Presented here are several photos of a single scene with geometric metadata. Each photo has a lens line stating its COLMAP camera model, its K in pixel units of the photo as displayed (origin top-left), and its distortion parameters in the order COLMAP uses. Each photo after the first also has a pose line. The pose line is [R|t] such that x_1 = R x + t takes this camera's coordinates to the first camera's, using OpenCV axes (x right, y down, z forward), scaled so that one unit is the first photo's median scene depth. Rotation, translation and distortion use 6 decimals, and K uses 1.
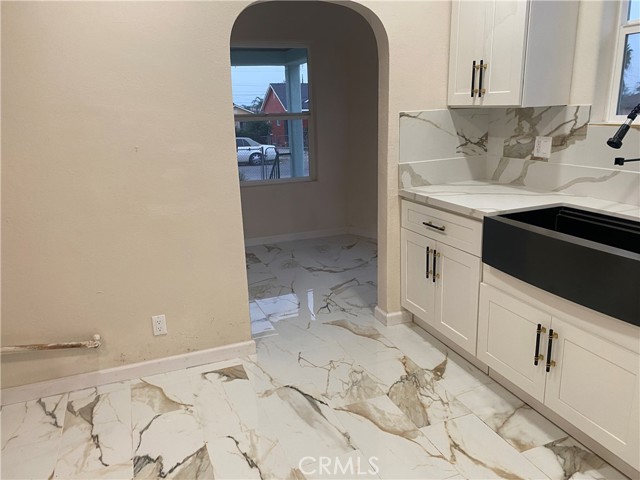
lens RADIAL K [[482.0, 0, 315.5], [0, 482.0, 236.0], [0, 0, 1]] dist [0.086831, -0.117656]
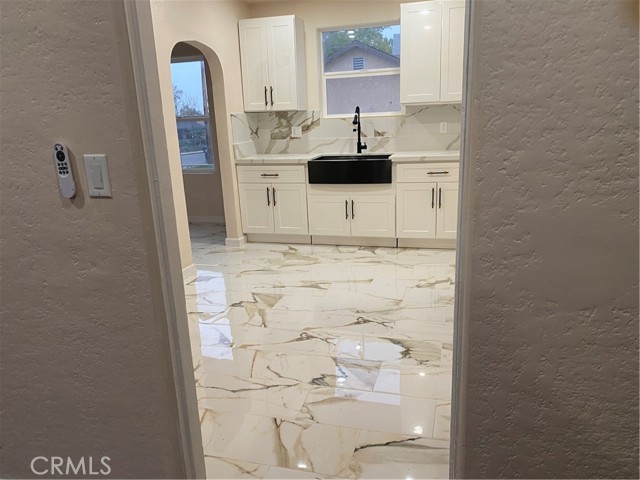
lens RADIAL K [[482.0, 0, 315.5], [0, 482.0, 236.0], [0, 0, 1]] dist [0.086831, -0.117656]
pose [[0.620768, -0.184386, 0.762003, -1.056960], [0.219070, 0.974029, 0.057225, 0.134251], [-0.752765, 0.131409, 0.645040, -0.268538]]
